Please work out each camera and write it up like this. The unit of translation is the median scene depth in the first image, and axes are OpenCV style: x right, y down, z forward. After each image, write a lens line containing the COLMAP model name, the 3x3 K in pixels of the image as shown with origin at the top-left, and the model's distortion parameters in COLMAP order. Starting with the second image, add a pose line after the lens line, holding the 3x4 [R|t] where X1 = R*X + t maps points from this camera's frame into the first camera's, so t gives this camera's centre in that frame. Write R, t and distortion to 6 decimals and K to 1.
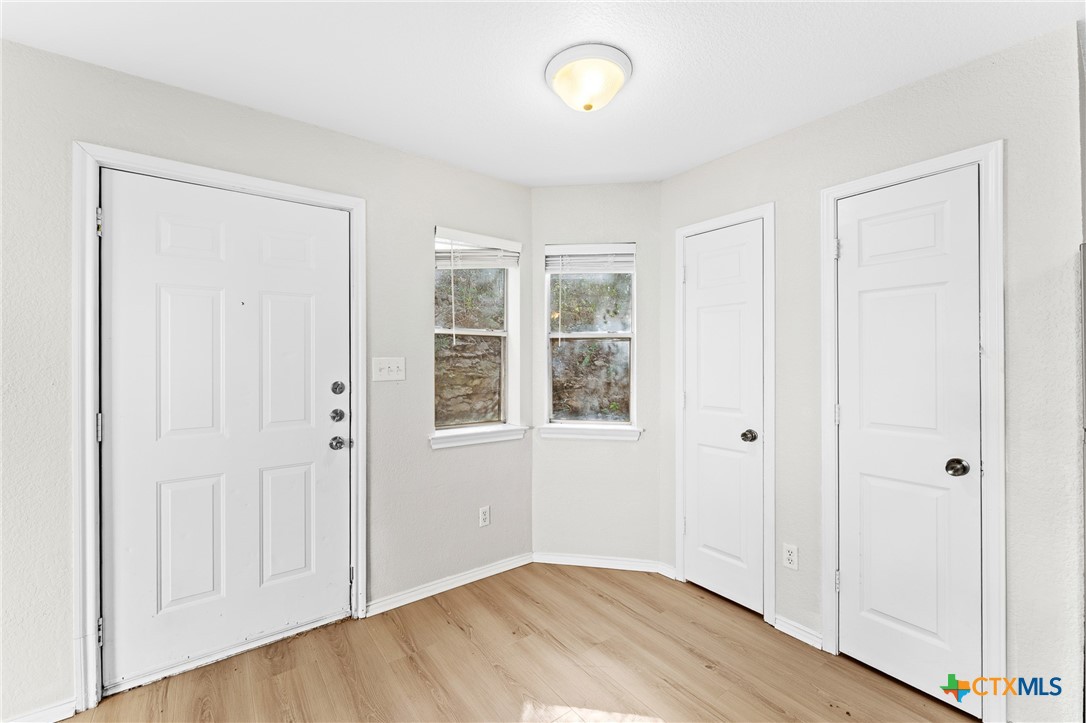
lens RADIAL K [[444.3, 0, 545.6], [0, 444.3, 354.9], [0, 0, 1]] dist [-0.001533, -0.000069]
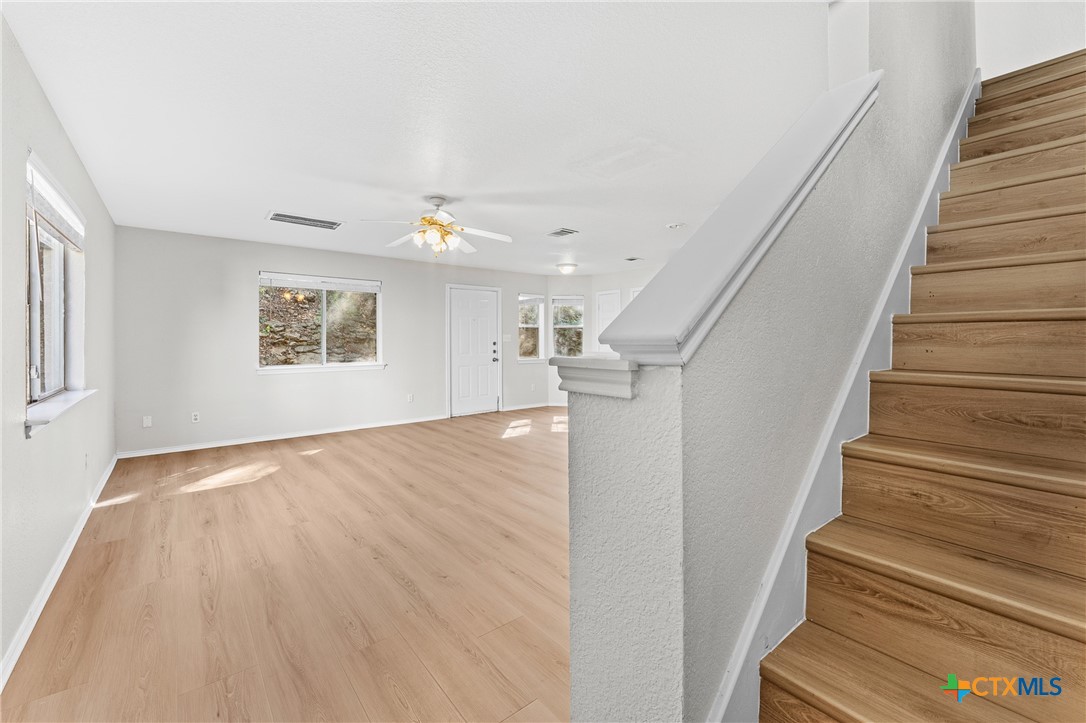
lens RADIAL K [[456.3, 0, 538.3], [0, 456.3, 340.6], [0, 0, 1]] dist [0.000266, -0.000032]
pose [[0.999313, -0.005074, 0.036699, -0.259251], [0.004762, 0.999952, 0.008567, 0.023016], [-0.036741, -0.008386, 0.999290, -2.506933]]
